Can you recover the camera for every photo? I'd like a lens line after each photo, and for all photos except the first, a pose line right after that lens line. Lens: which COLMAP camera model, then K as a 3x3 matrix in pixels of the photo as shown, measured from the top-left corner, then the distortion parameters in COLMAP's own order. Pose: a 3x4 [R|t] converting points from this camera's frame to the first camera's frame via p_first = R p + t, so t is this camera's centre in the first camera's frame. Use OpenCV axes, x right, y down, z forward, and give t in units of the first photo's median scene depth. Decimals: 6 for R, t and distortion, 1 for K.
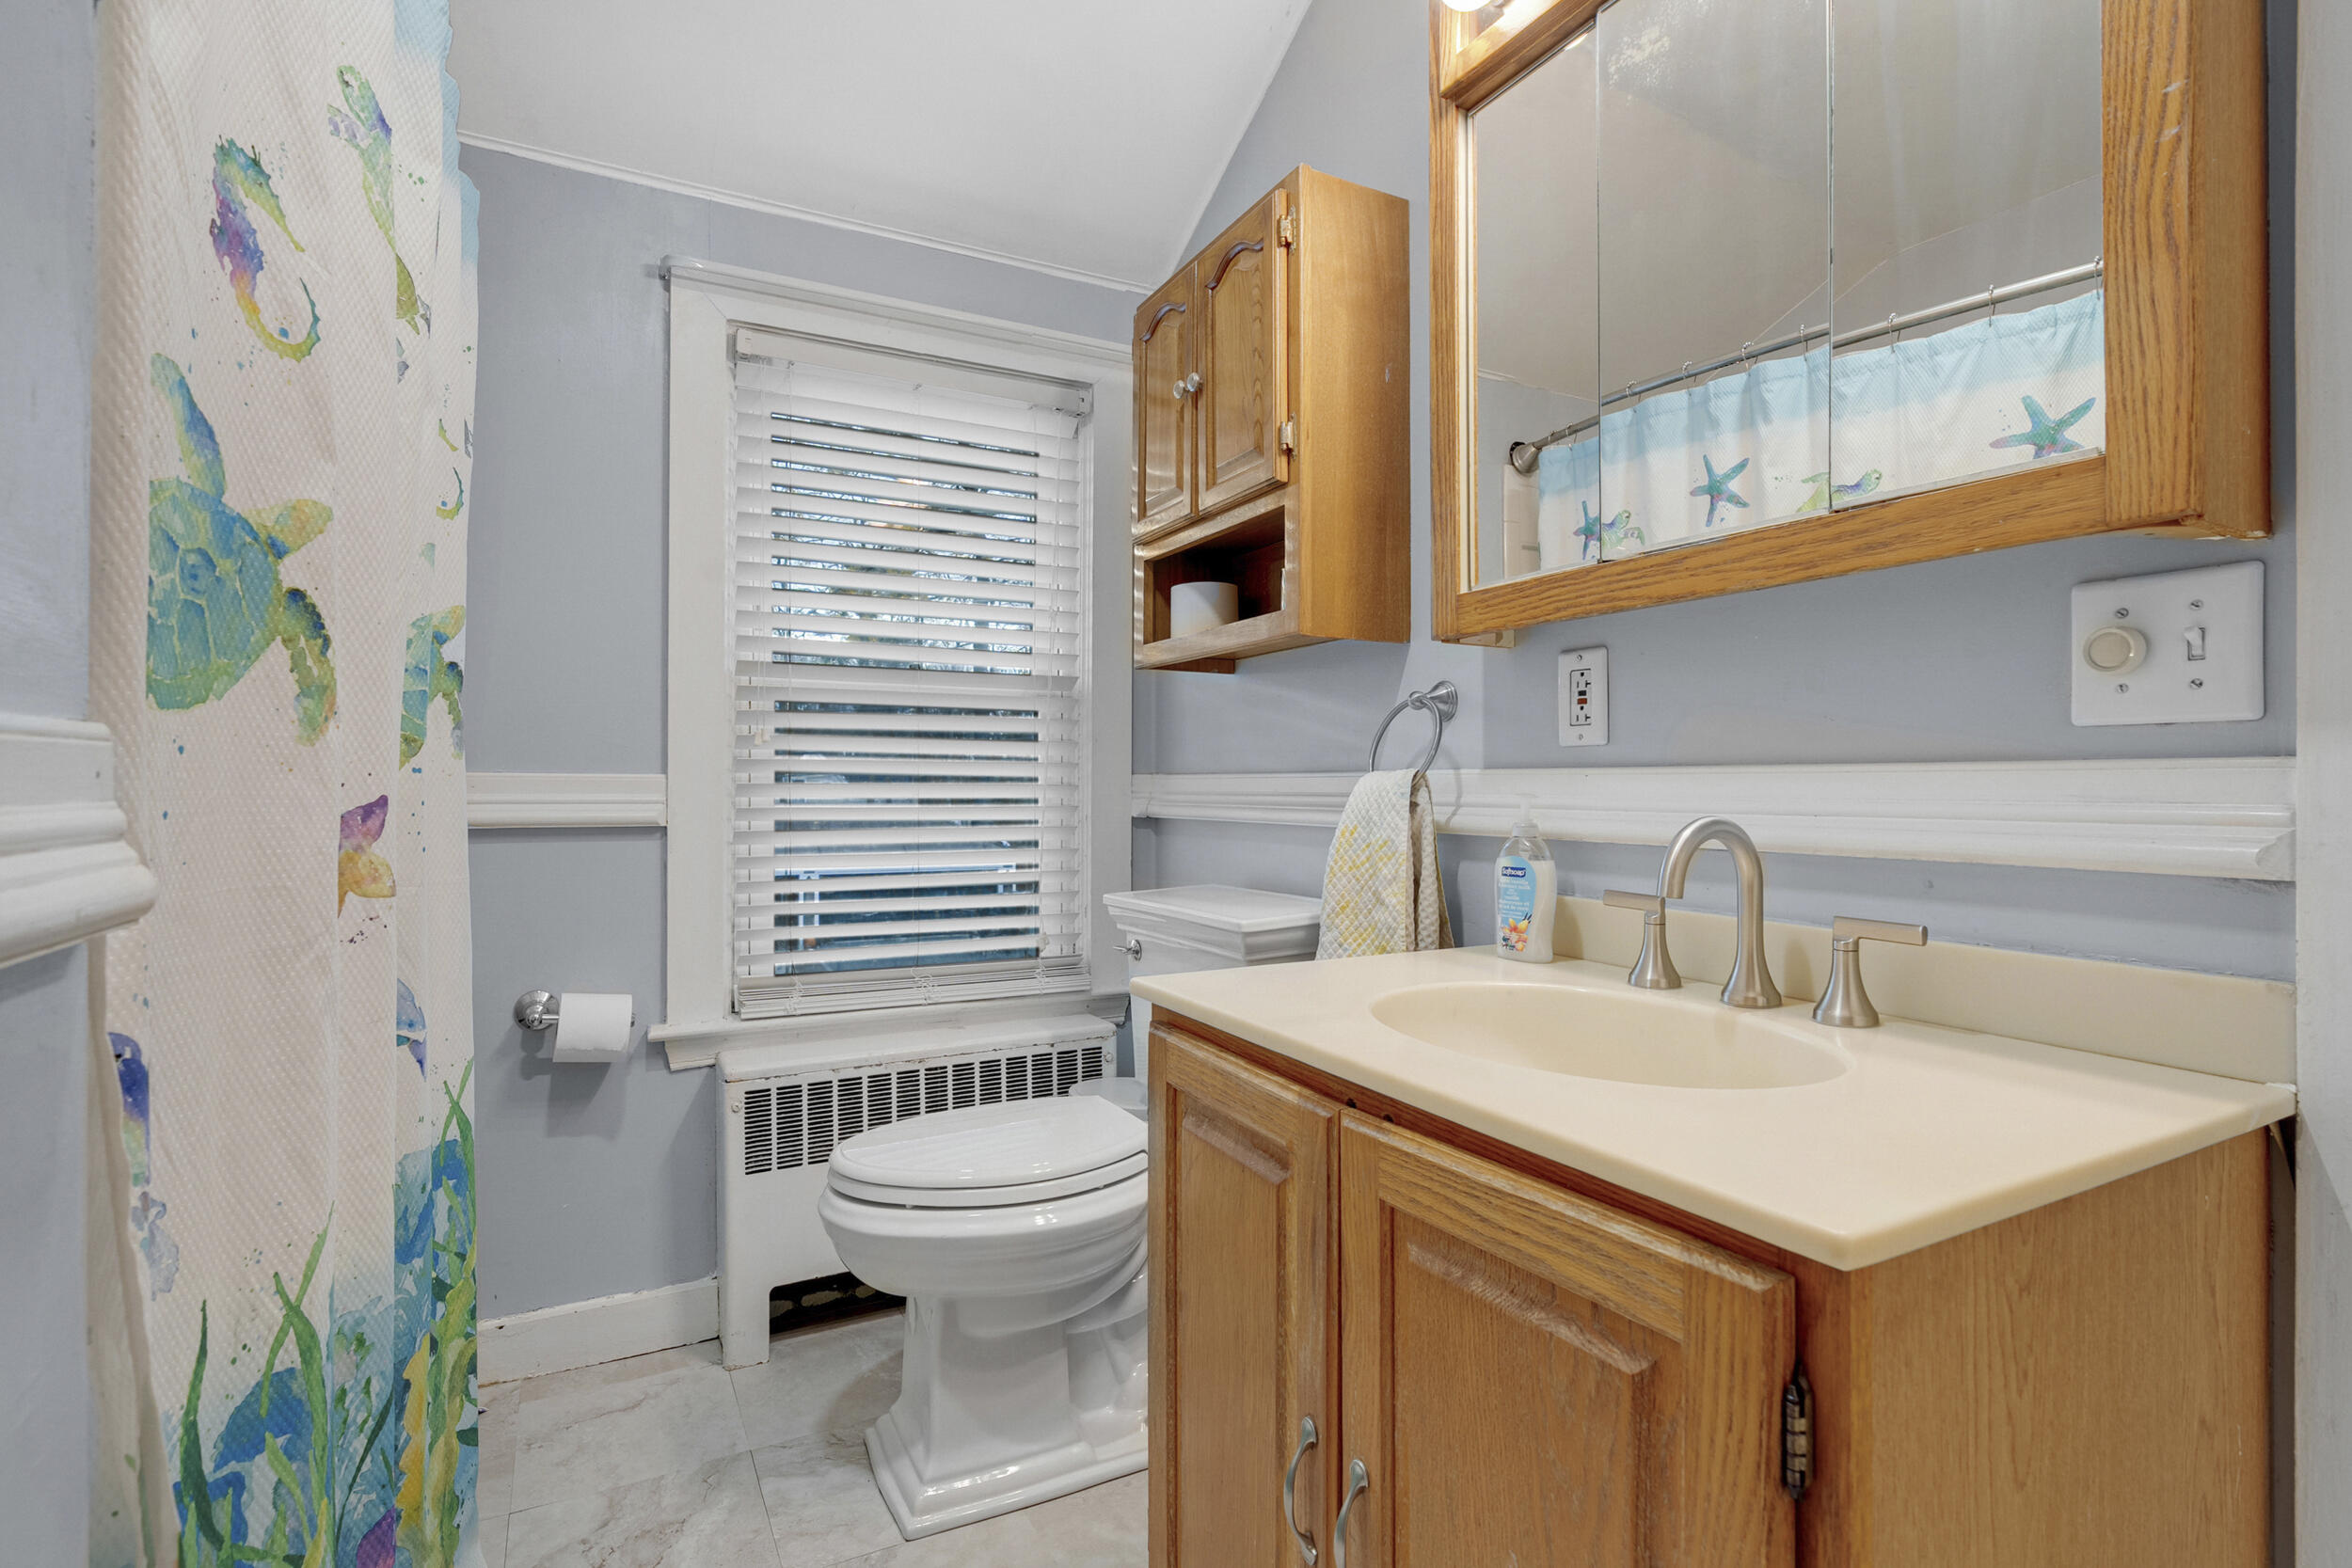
lens RADIAL K [[1118.1, 0, 1179.7], [0, 1118.1, 774.2], [0, 0, 1]] dist [-0.001671, 0.000373]
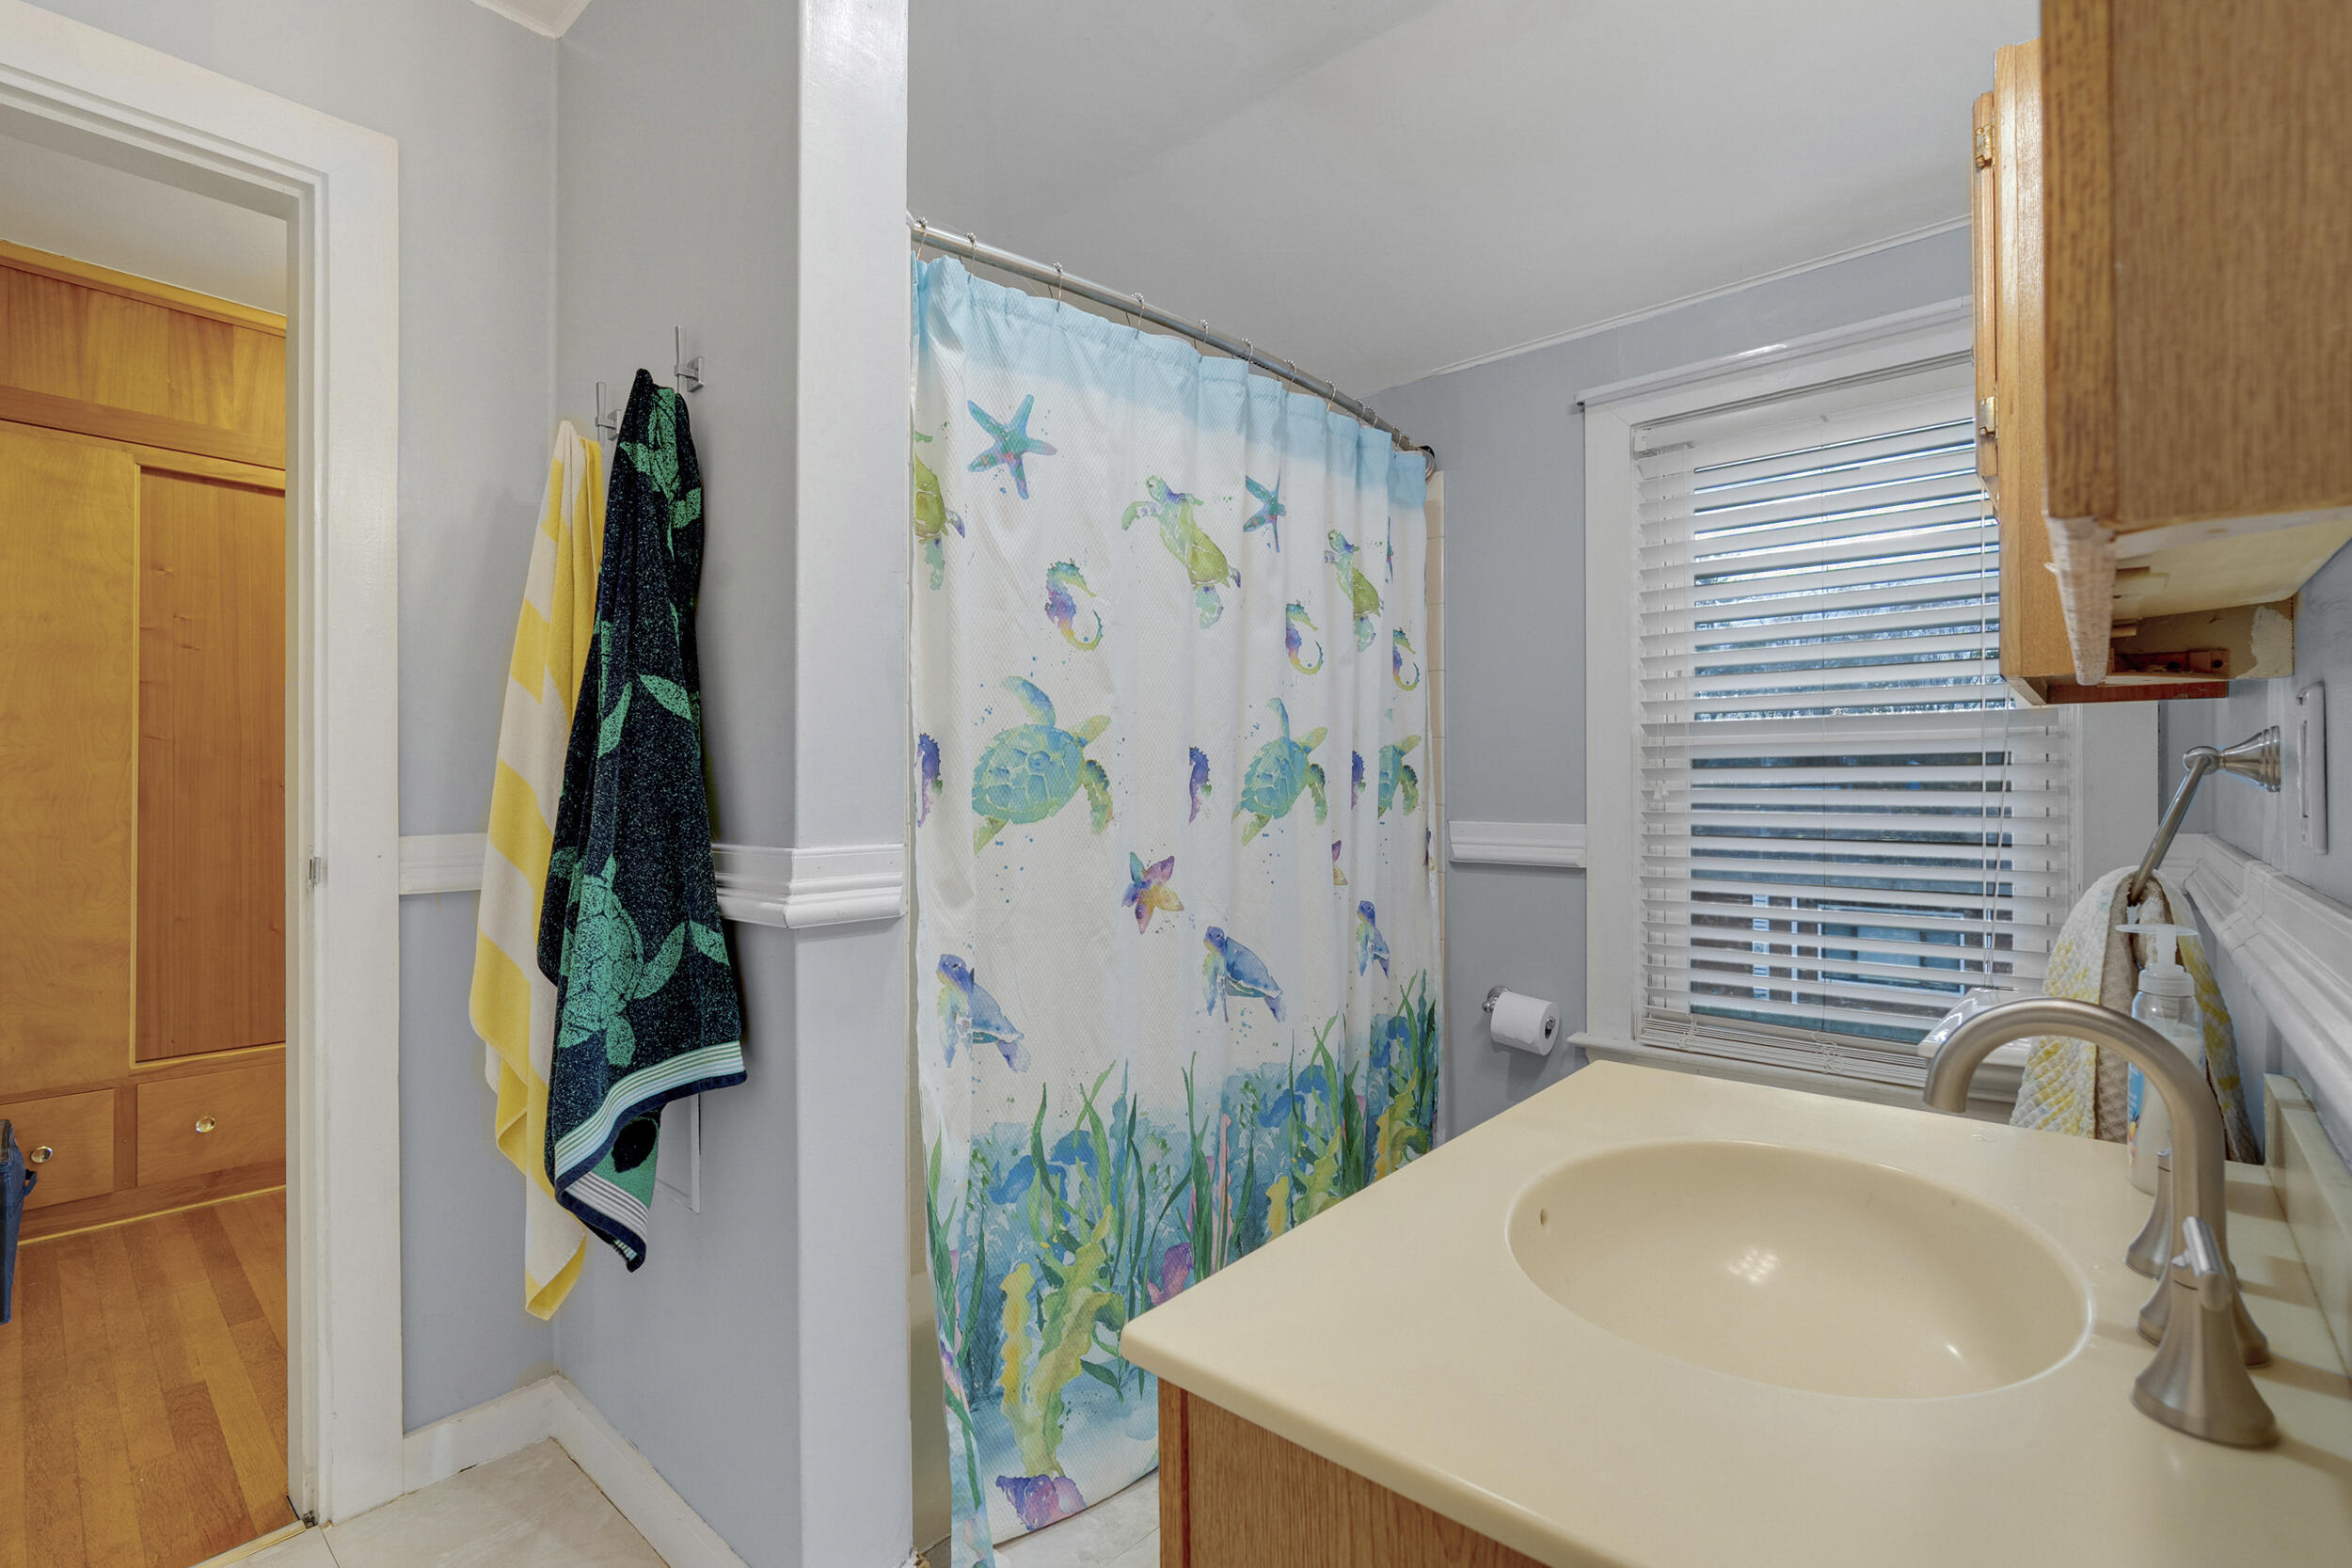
lens RADIAL K [[1086.6, 0, 1170.8], [0, 1086.6, 775.1], [0, 0, 1]] dist [-0.010851, 0.003427]
pose [[0.347016, -0.015937, -0.937724, 1.144009], [0.014022, 0.999832, -0.011804, -0.109719], [0.937754, -0.009052, 0.347181, 0.426489]]
